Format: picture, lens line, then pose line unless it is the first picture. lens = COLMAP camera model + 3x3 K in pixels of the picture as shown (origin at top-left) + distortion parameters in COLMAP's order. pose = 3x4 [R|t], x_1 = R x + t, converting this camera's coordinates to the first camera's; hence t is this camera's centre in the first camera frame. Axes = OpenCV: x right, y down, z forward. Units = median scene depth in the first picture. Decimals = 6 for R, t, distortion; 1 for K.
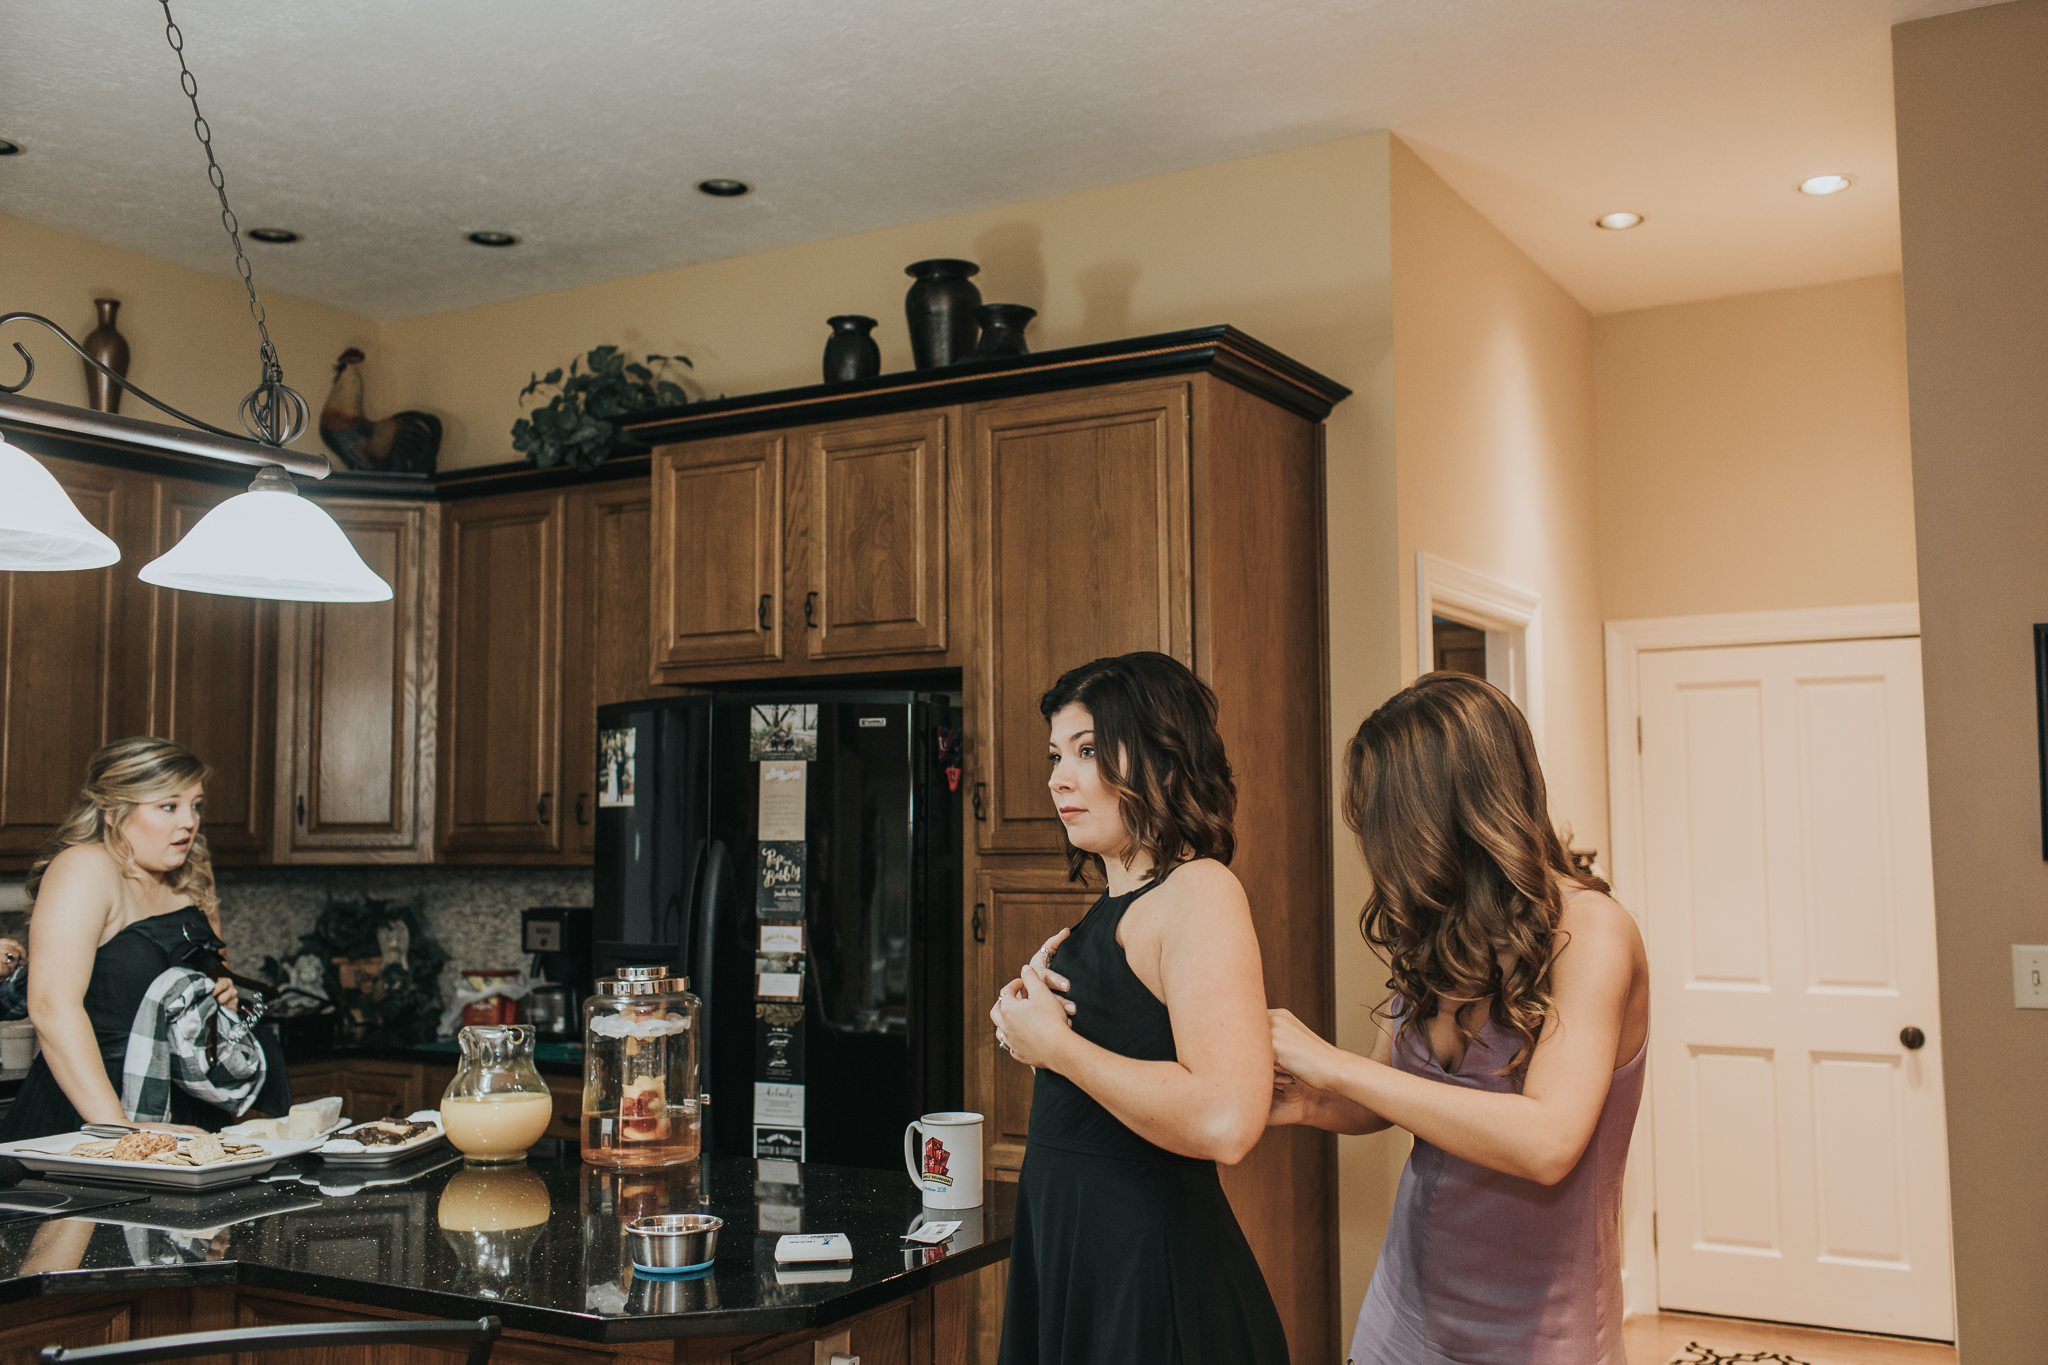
lens RADIAL K [[1929.6, 0, 1024.1], [0, 1929.6, 671.5], [0, 0, 1]] dist [-0.000457, -0.006570]
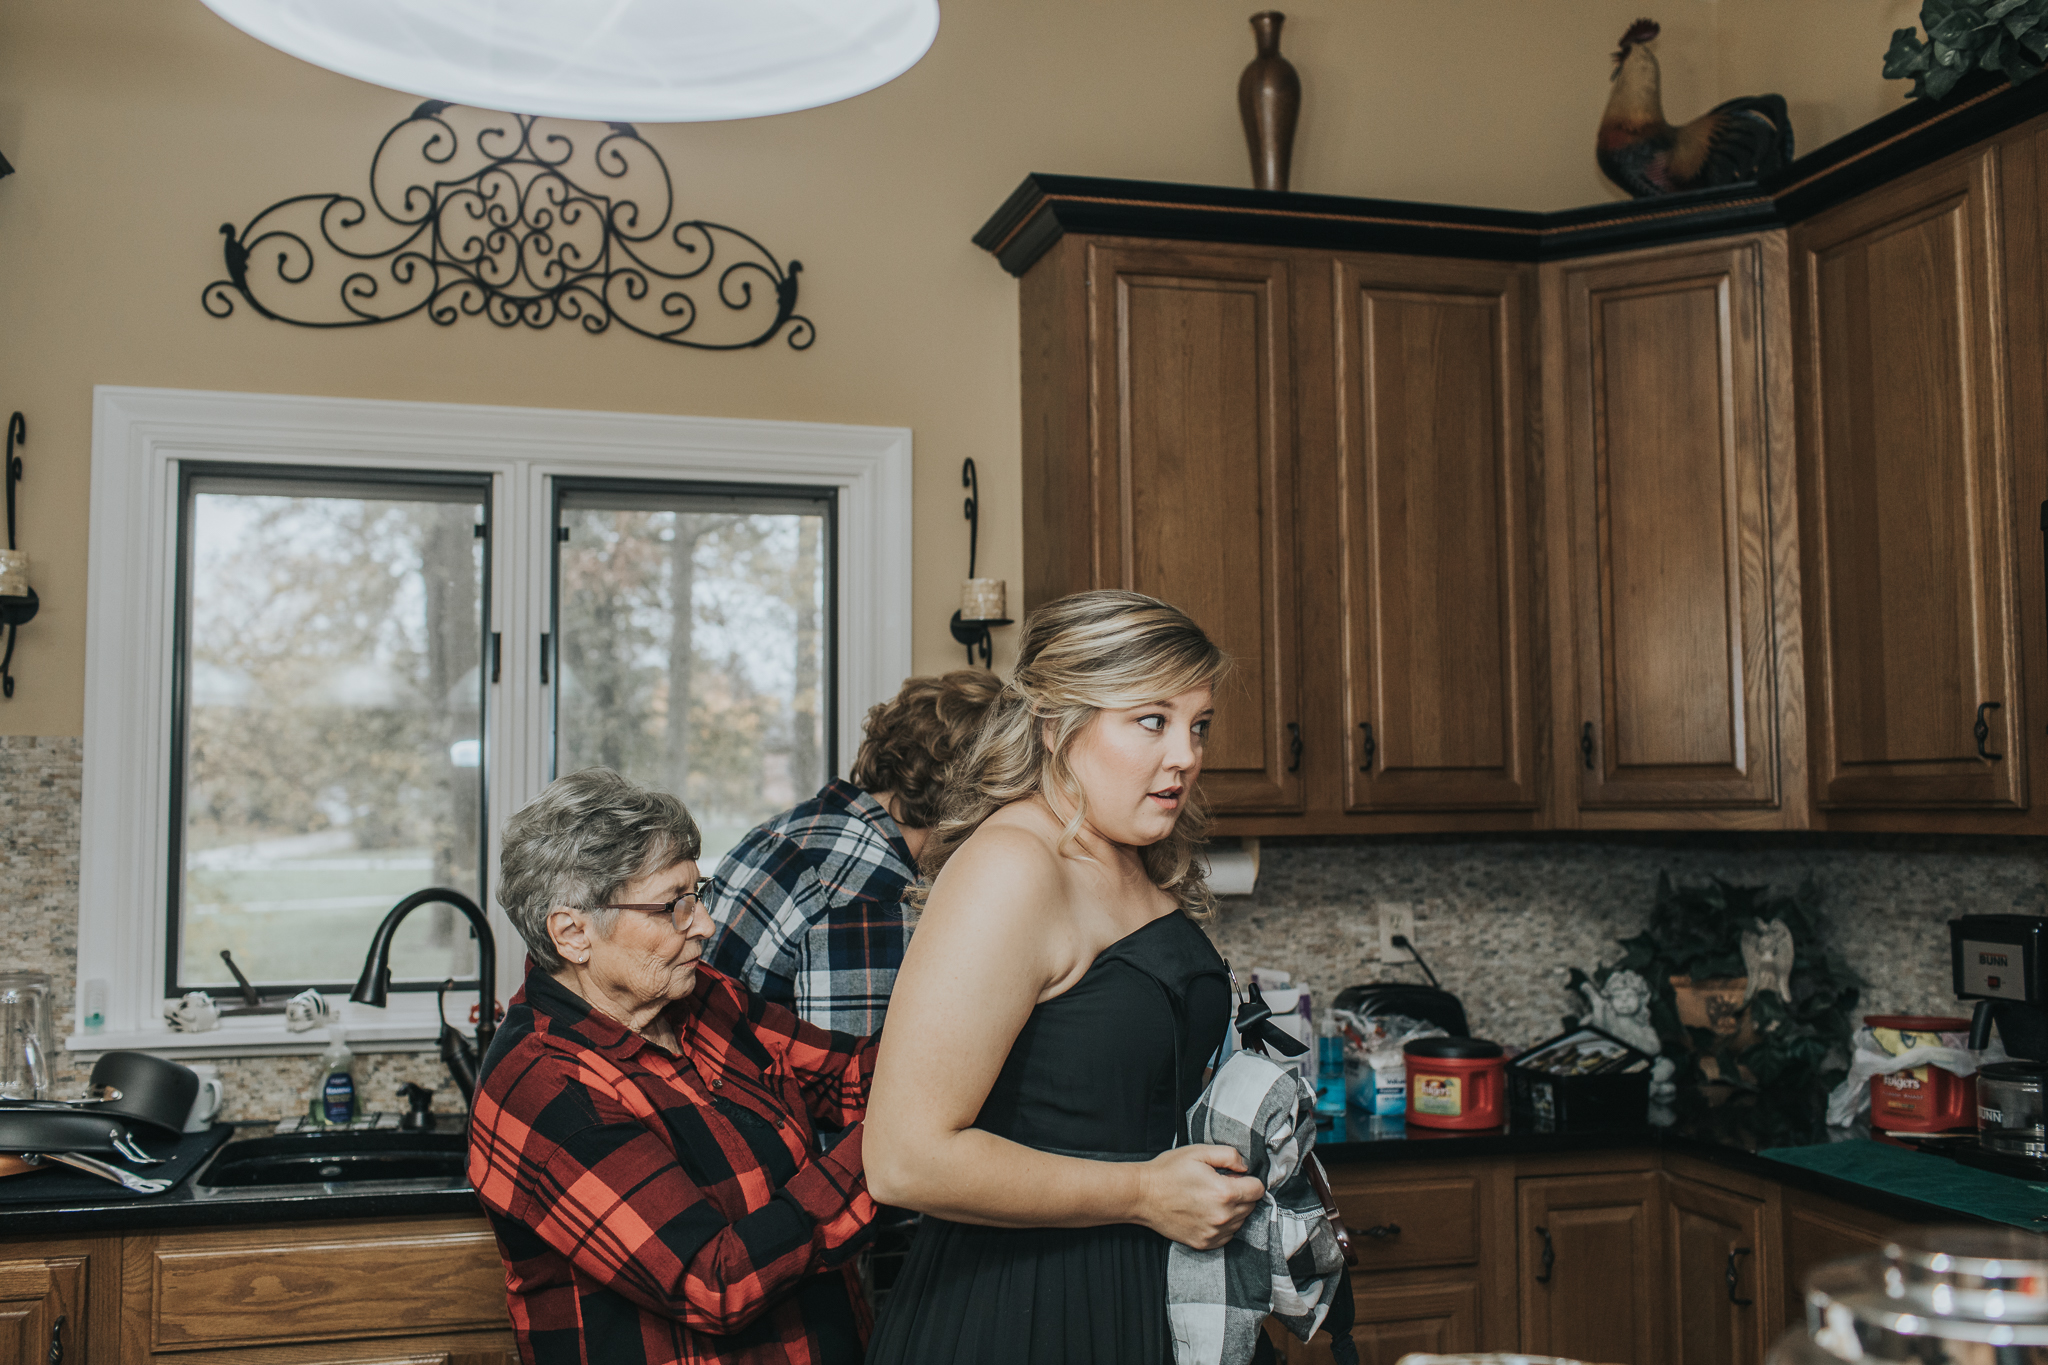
lens RADIAL K [[1929.6, 0, 1024.1], [0, 1929.6, 671.5], [0, 0, 1]] dist [-0.000457, -0.006570]
pose [[0.710247, -0.048461, -0.702282, -0.057836], [0.064516, 0.997910, -0.003613, 0.037089], [0.700990, -0.042742, 0.711889, 0.407188]]
